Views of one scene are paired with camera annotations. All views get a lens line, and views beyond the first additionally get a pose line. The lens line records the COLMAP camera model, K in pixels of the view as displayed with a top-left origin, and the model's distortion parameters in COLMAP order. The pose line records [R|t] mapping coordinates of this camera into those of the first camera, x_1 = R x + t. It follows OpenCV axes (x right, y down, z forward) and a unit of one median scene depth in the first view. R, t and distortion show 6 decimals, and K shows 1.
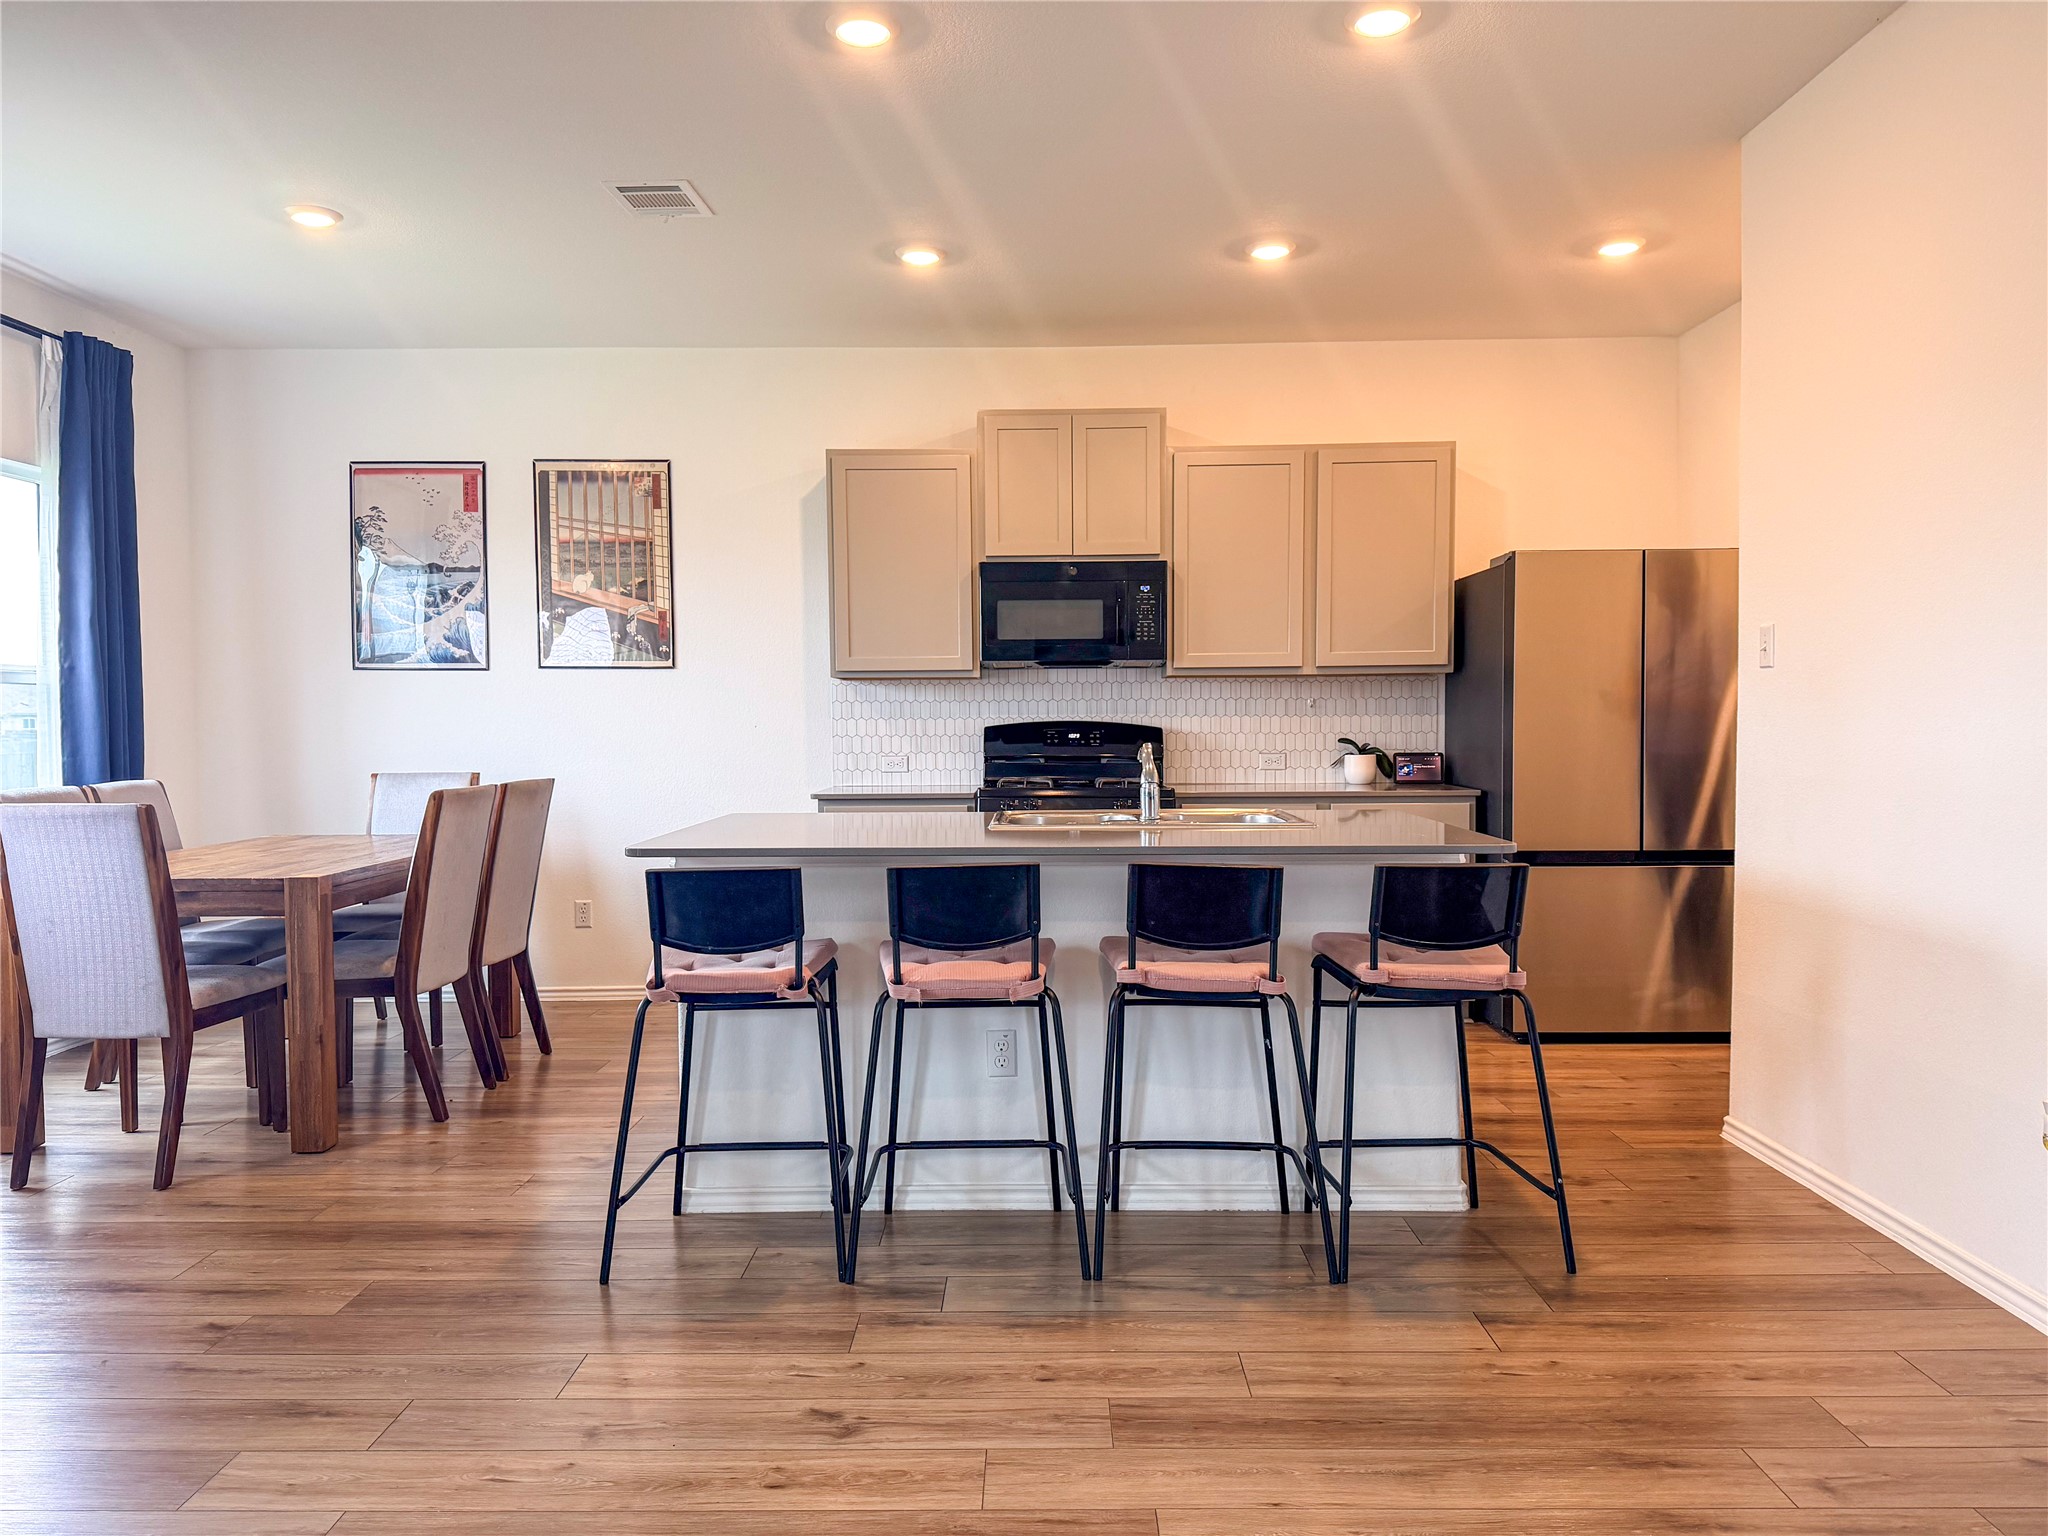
lens RADIAL K [[1433.2, 0, 1024.0], [0, 1433.2, 768.0], [0, 0, 1]] dist [0.115367, -0.183986]
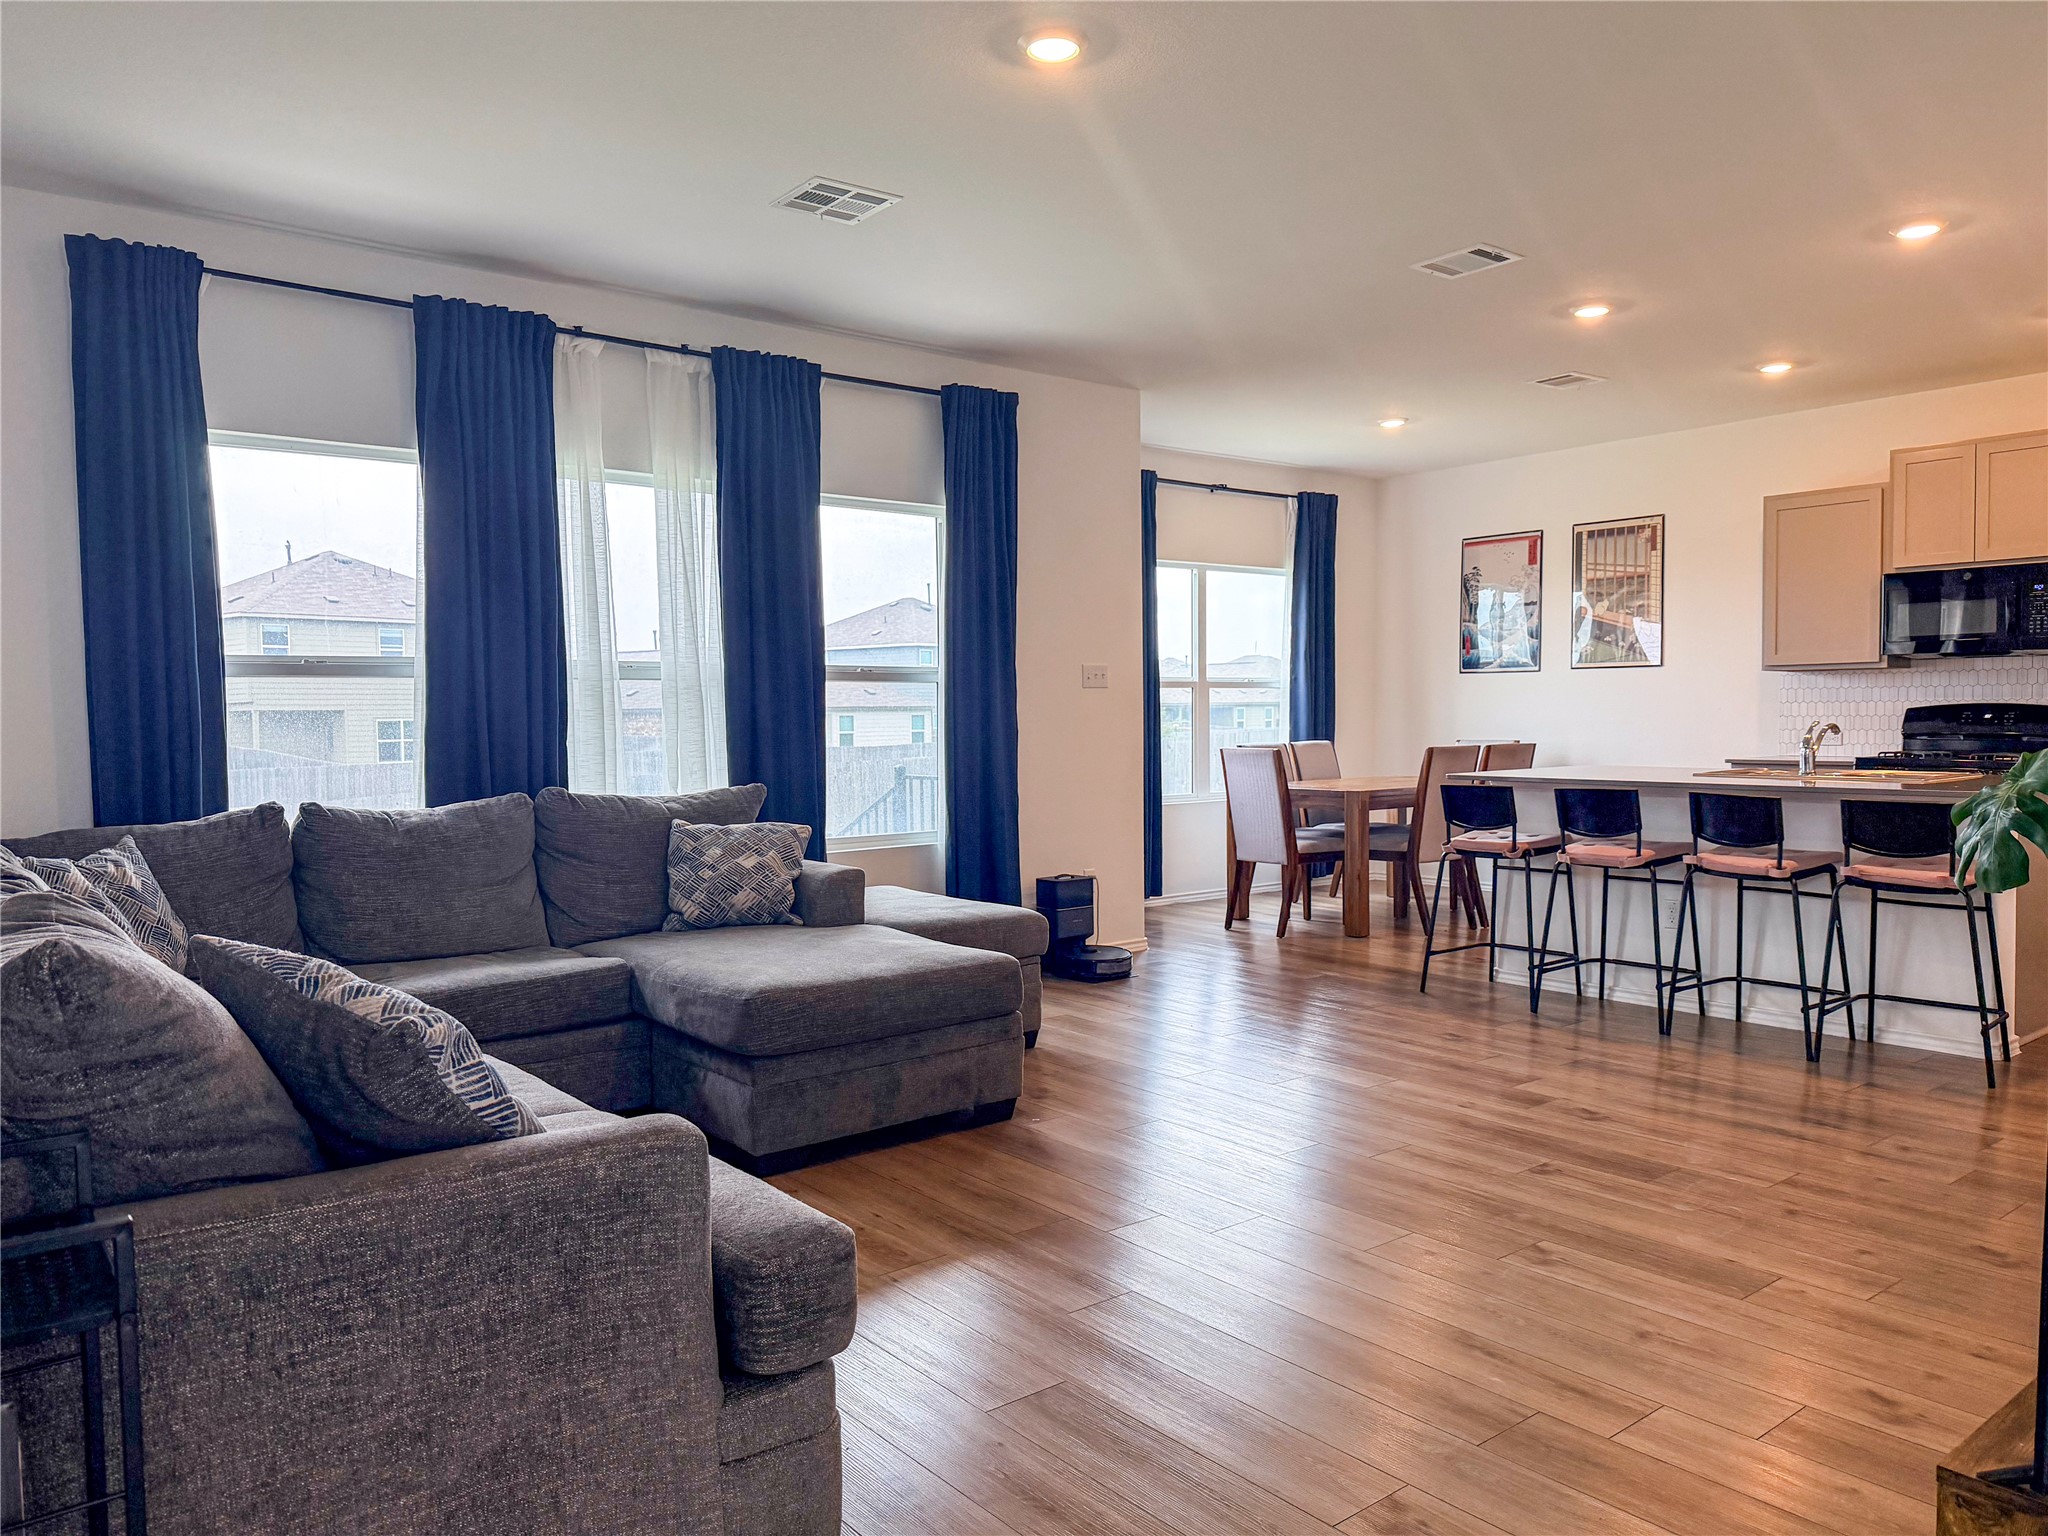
lens RADIAL K [[1433.2, 0, 1024.0], [0, 1433.2, 768.0], [0, 0, 1]] dist [0.115367, -0.183986]
pose [[0.624080, 0.030357, -0.780771, 0.465135], [-0.018605, 0.999539, 0.023991, 0.005764], [0.781139, -0.000446, 0.624357, -0.337817]]
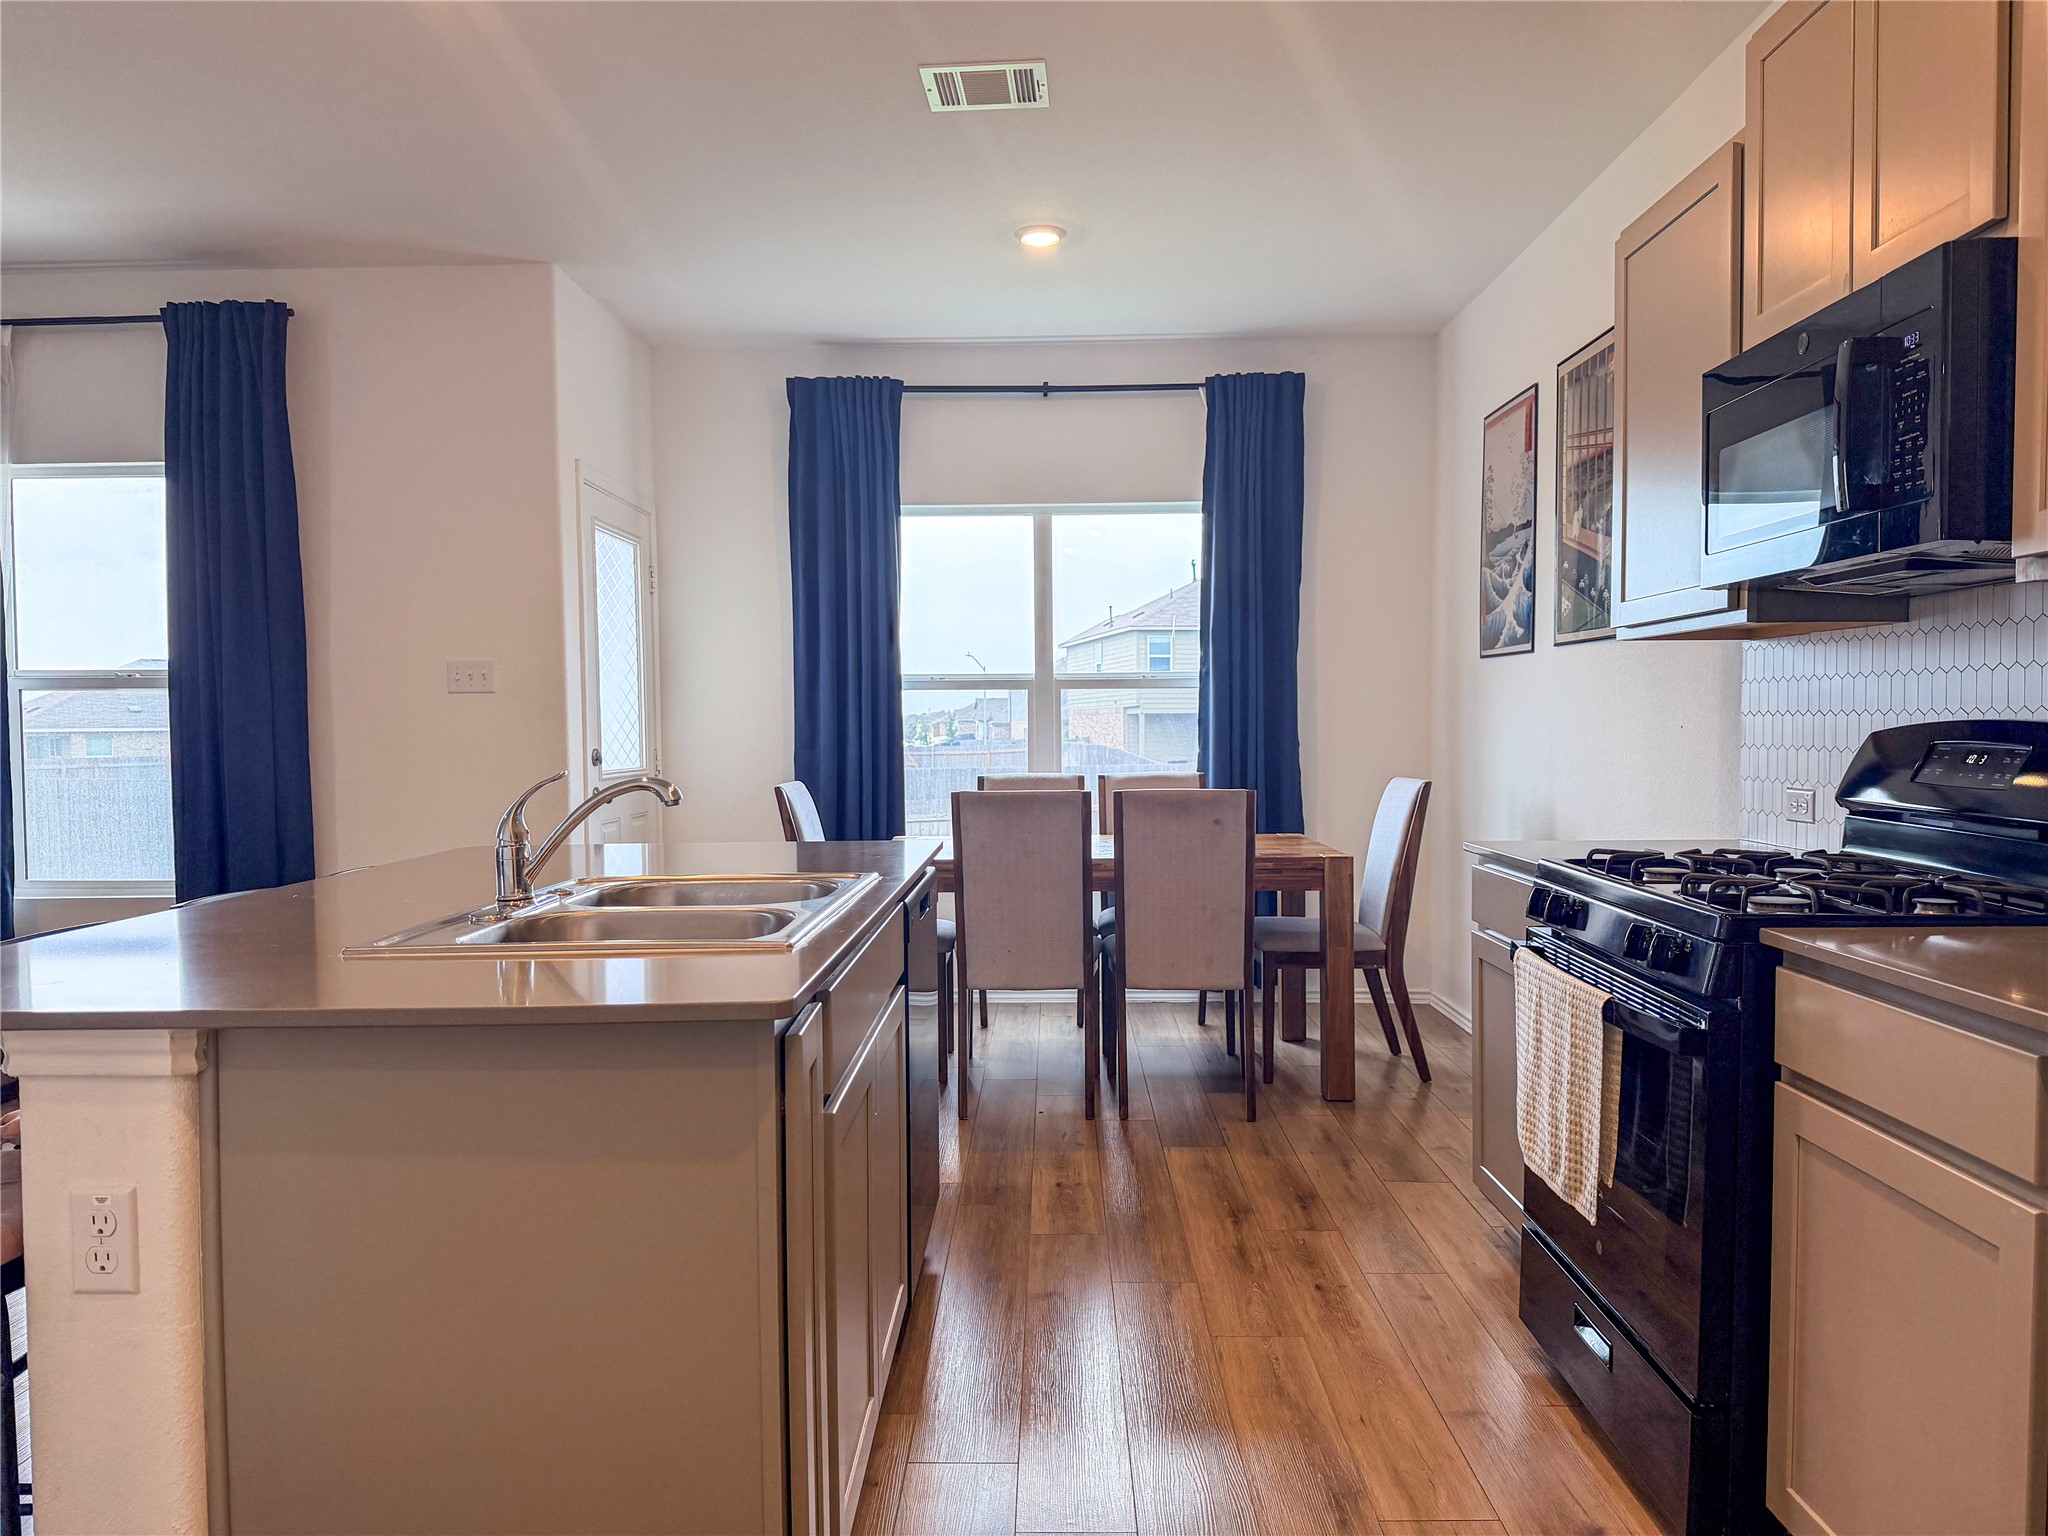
lens RADIAL K [[1433.2, 0, 1024.0], [0, 1433.2, 768.0], [0, 0, 1]] dist [0.115367, -0.183986]
pose [[-0.016099, 0.038610, -0.999125, 0.421558], [-0.023568, 0.998962, 0.038984, -0.029230], [0.999593, 0.024175, -0.015173, 0.748919]]
